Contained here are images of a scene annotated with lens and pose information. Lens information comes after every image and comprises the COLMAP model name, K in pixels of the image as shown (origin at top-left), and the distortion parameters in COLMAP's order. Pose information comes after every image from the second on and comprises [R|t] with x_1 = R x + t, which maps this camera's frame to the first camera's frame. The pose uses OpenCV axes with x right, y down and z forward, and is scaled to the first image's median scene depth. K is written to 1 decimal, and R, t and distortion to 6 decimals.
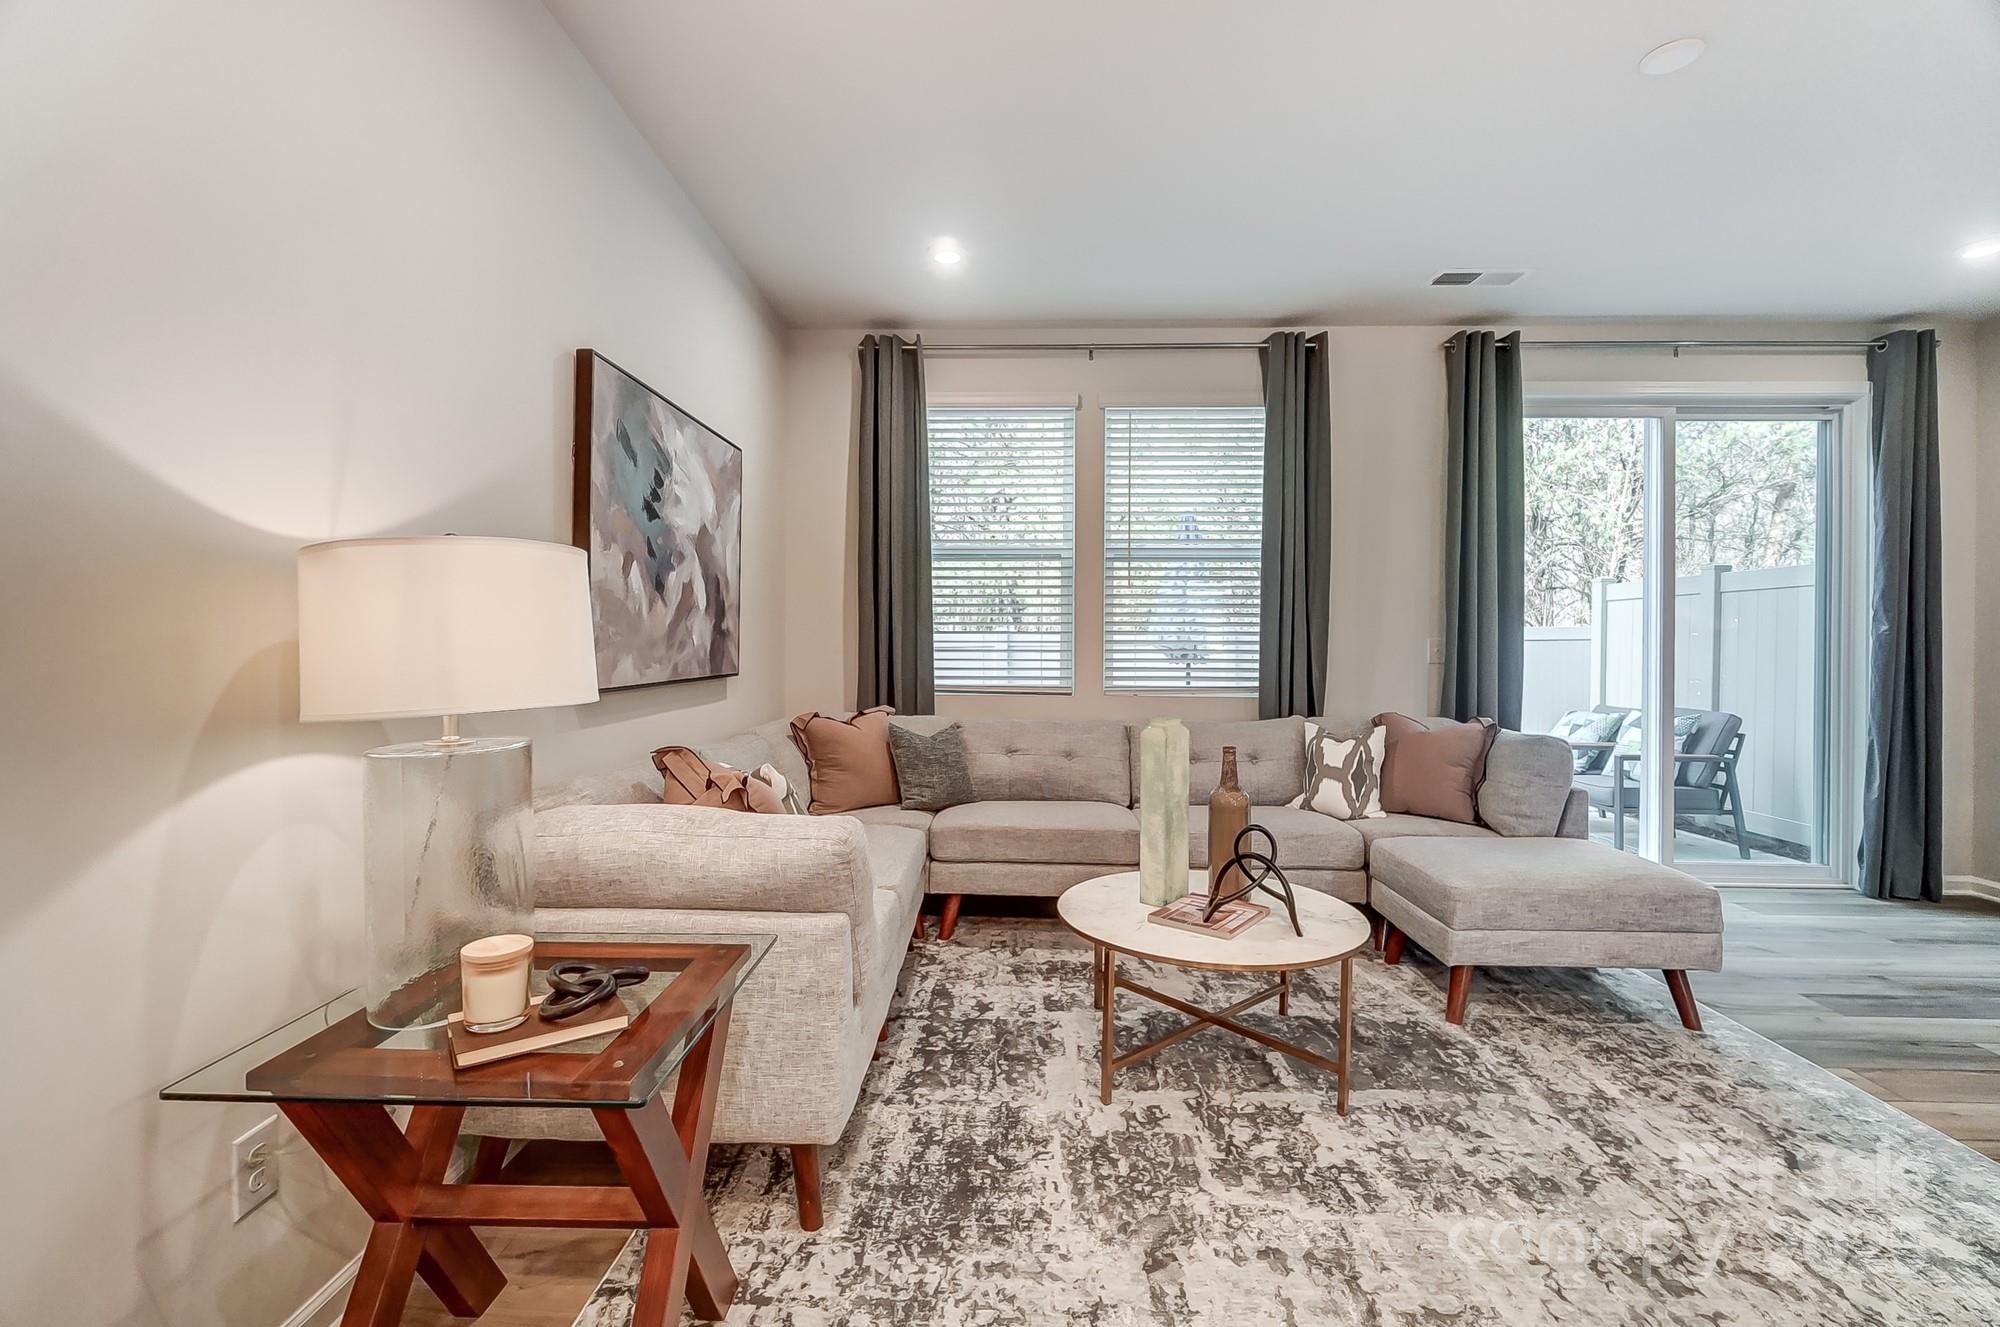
lens RADIAL K [[871.2, 0, 1001.3], [0, 871.2, 642.8], [0, 0, 1]] dist [-0.001004, -0.000206]
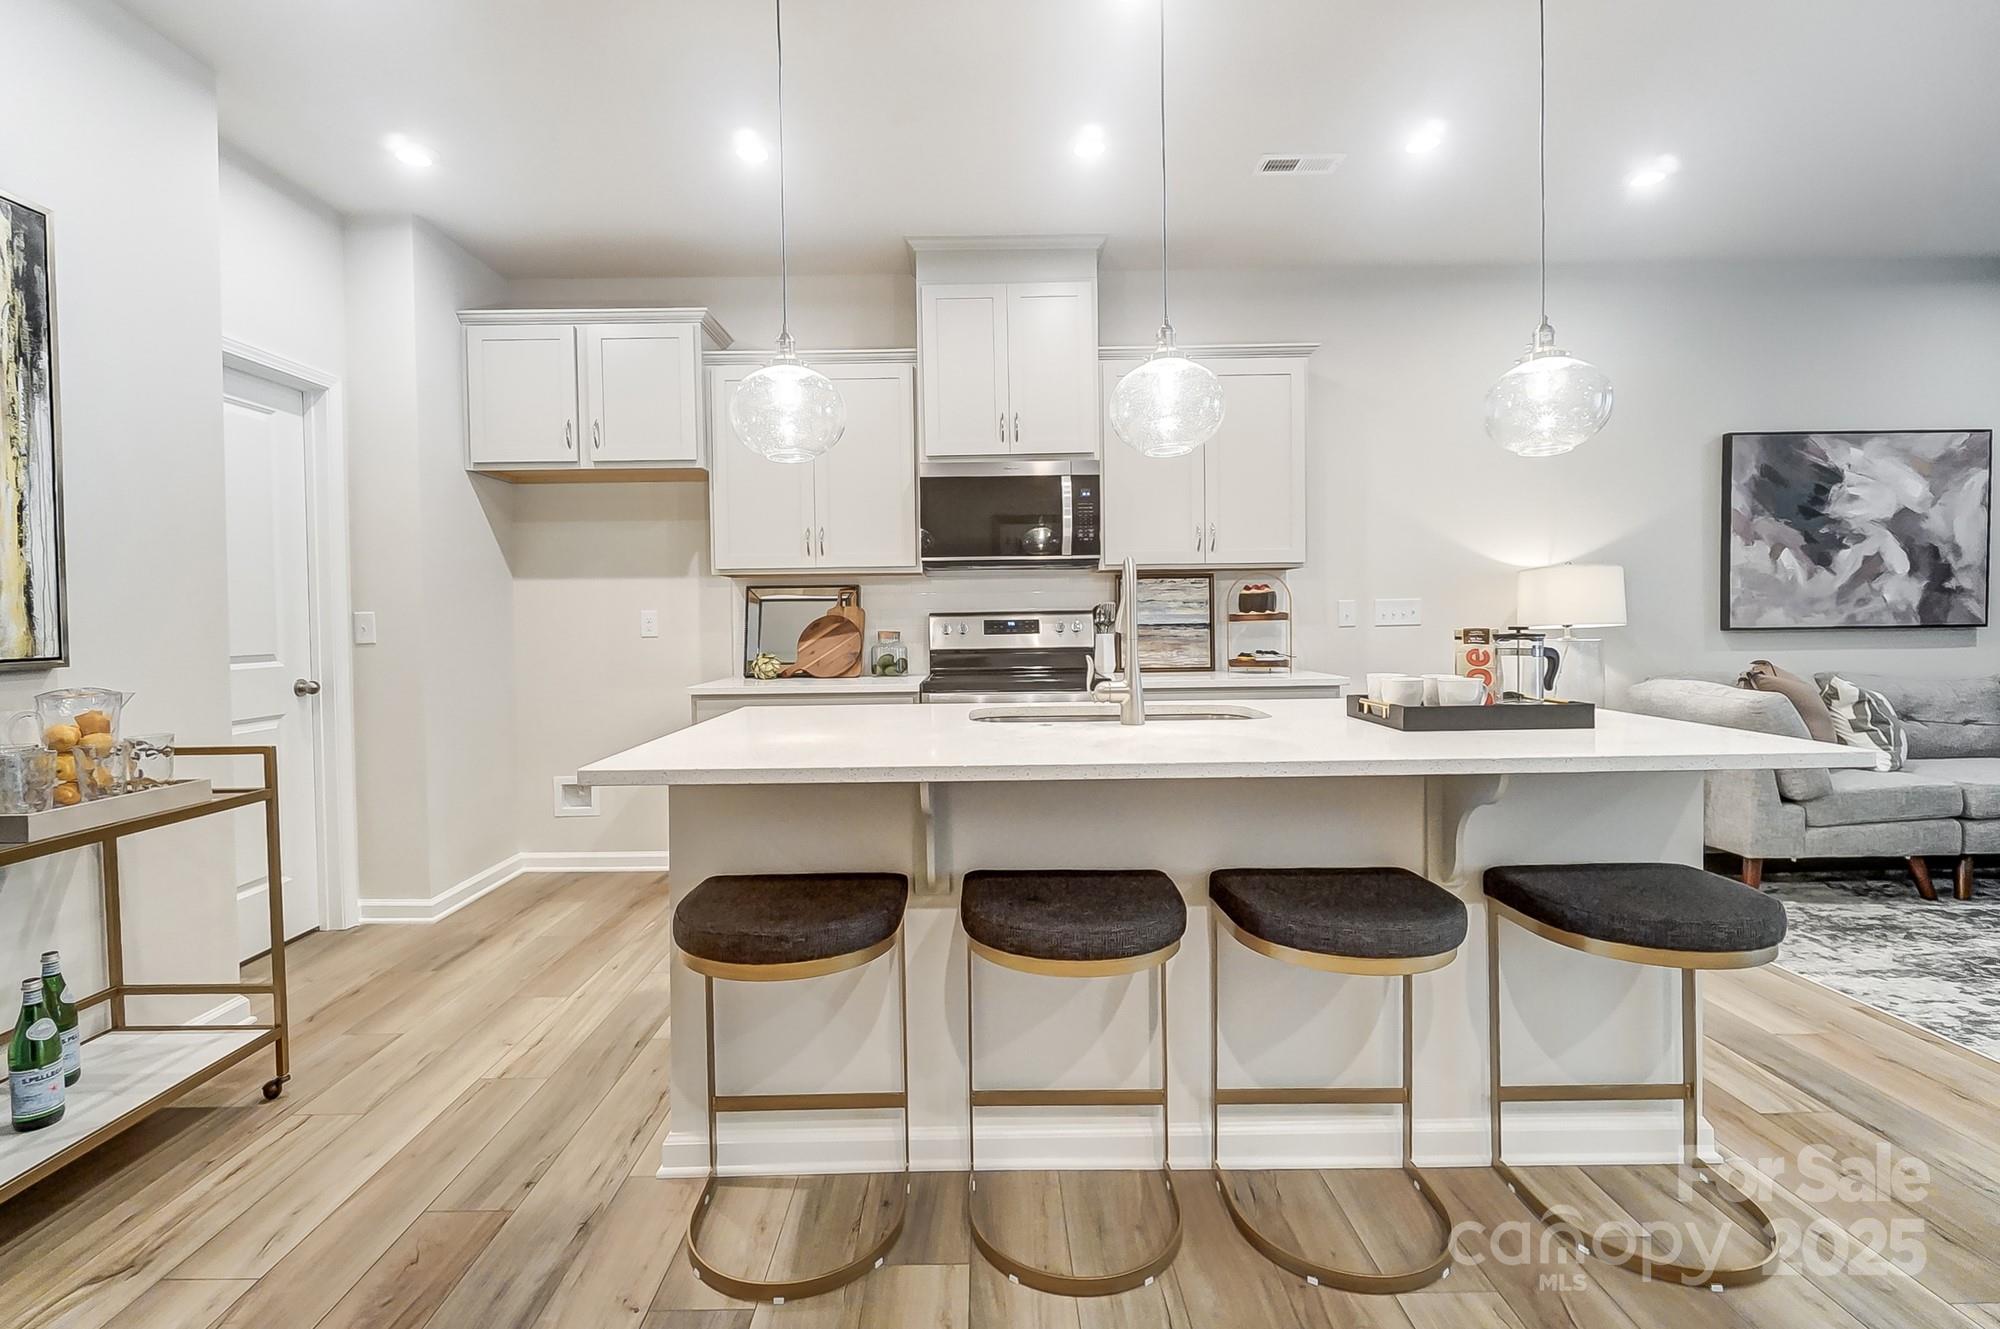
lens RADIAL K [[906.6, 0, 996.3], [0, 906.6, 654.4], [0, 0, 1]] dist [-0.000930, -0.000708]
pose [[0.037875, 0.029256, -0.998854, 0.947829], [0.009808, 0.999512, 0.029647, 0.029067], [0.999234, -0.010920, 0.037570, -0.400206]]
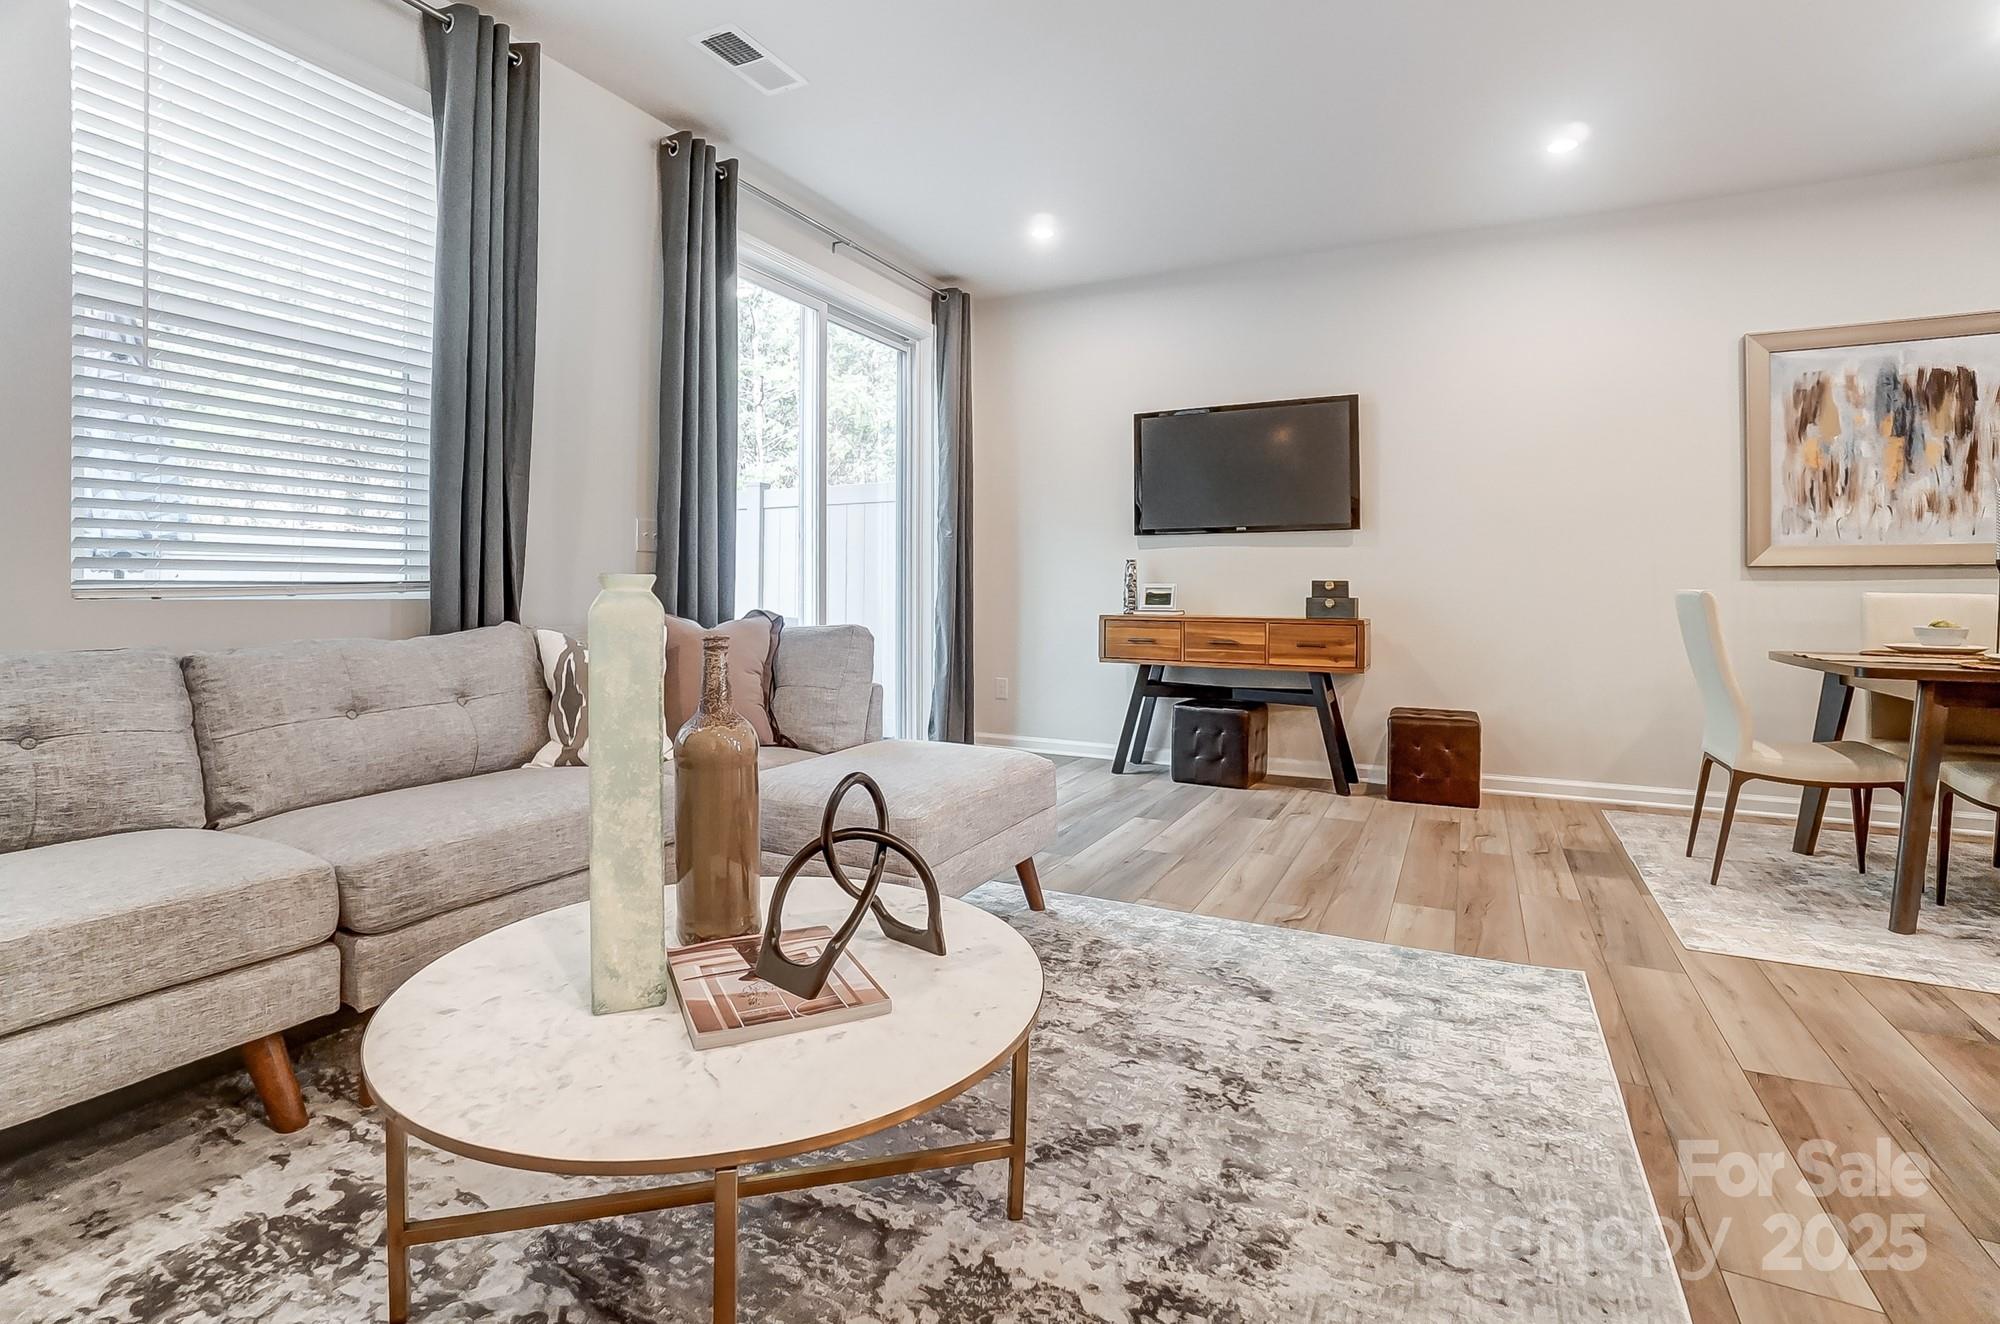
lens RADIAL K [[925.6, 0, 997.6], [0, 925.6, 585.1], [0, 0, 1]] dist [-0.057577, 0.018011]
pose [[0.432738, 0.001376, 0.901519, -0.124345], [-0.000601, 0.999999, -0.001238, 0.073952], [-0.901519, -0.000006, 0.432739, 0.519451]]
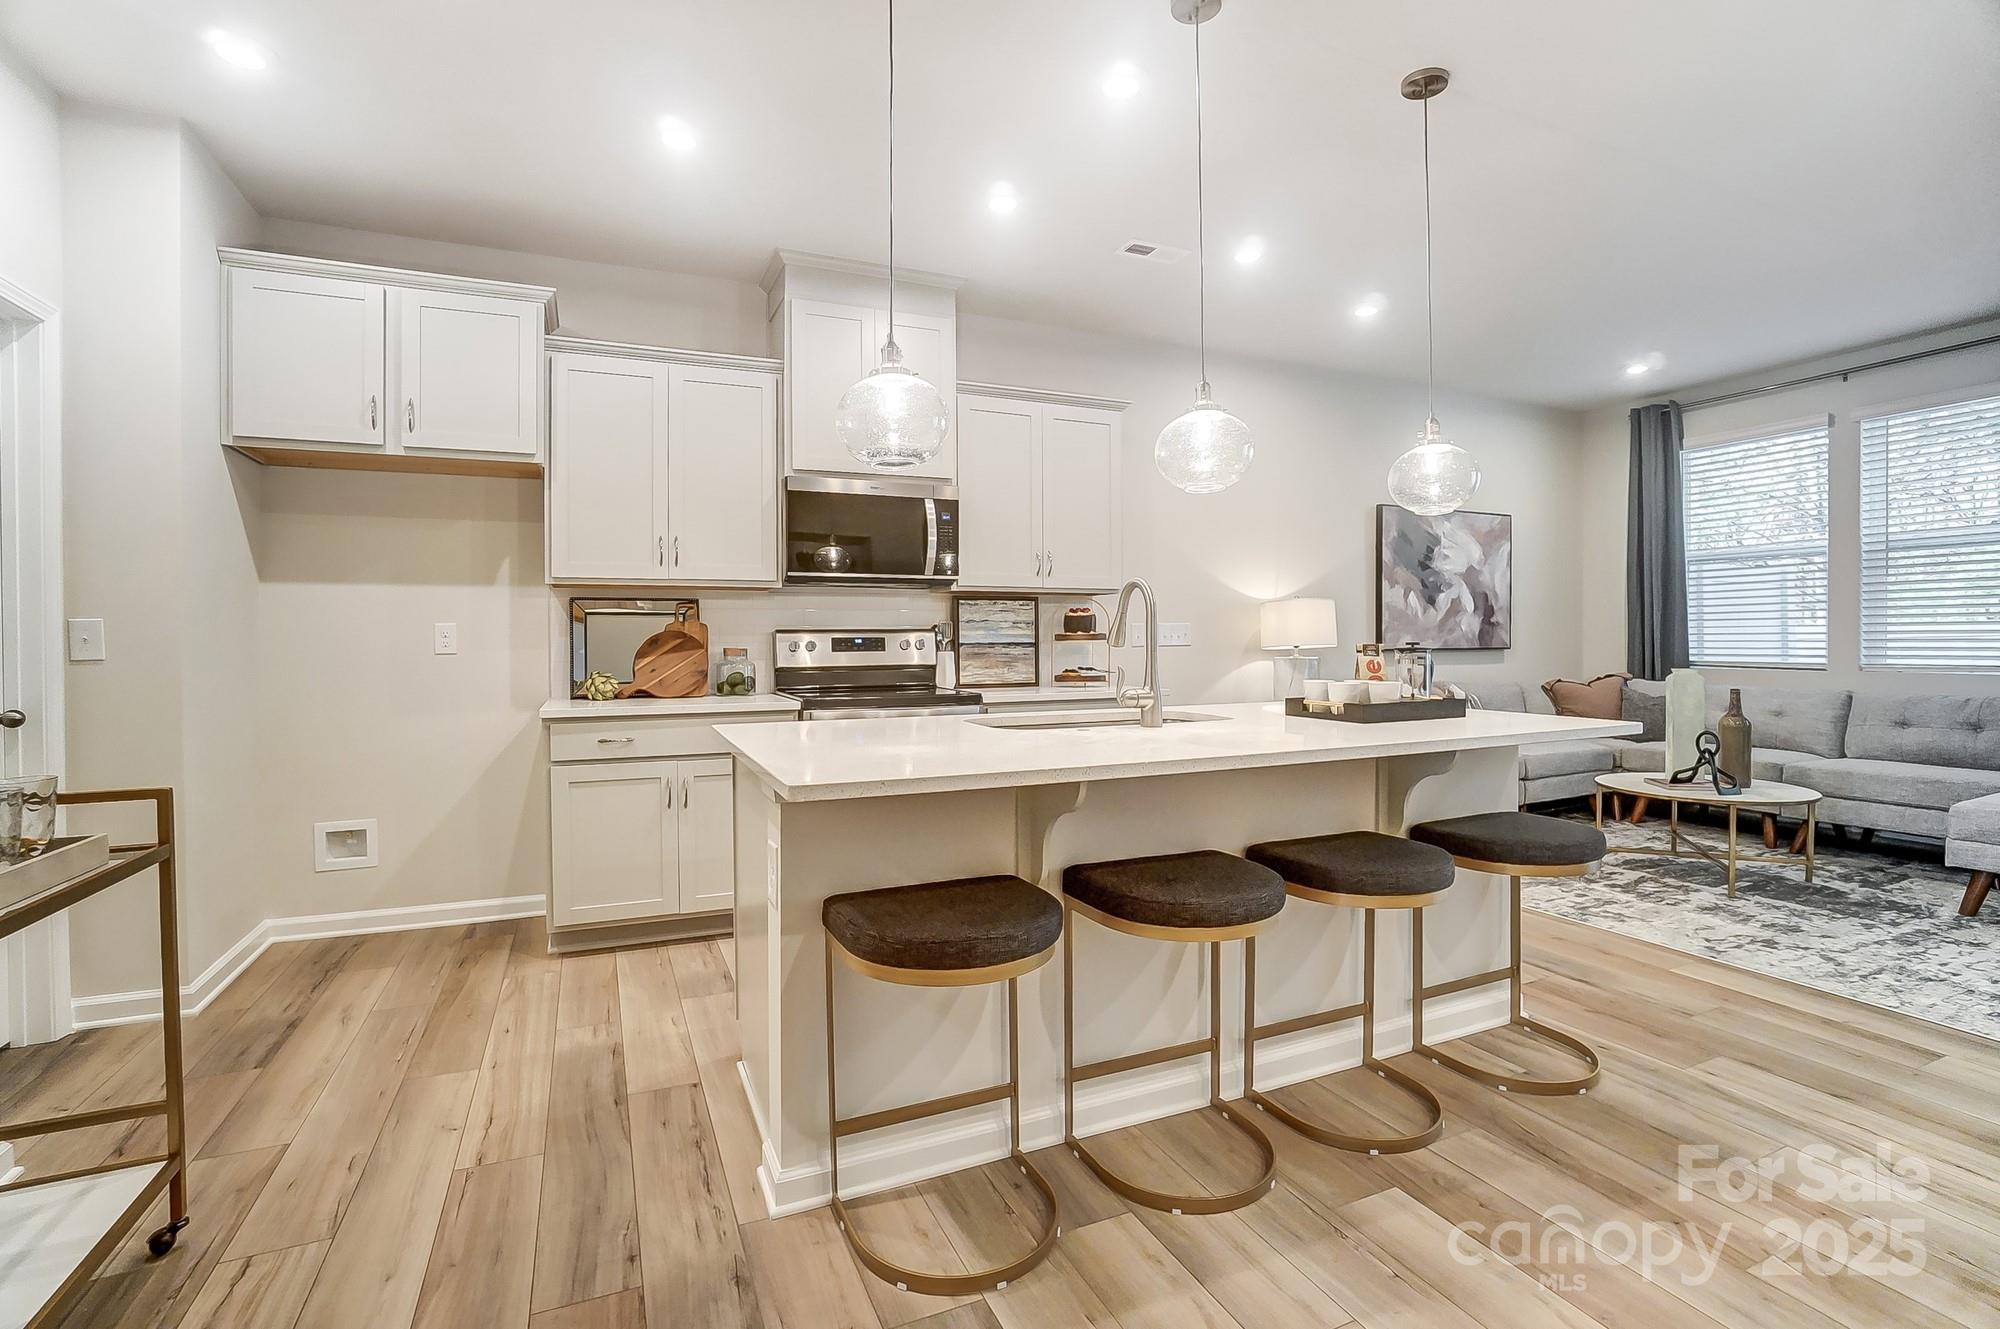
lens RADIAL K [[895.6, 0, 1000.0], [0, 895.6, 664.5], [0, 0, 1]] dist [-0.061433, 0.021785]
pose [[0.433353, 0.013463, -0.901124, 0.900884], [0.005348, 0.999832, 0.017509, 0.035729], [0.901208, -0.012406, 0.433209, -0.704146]]
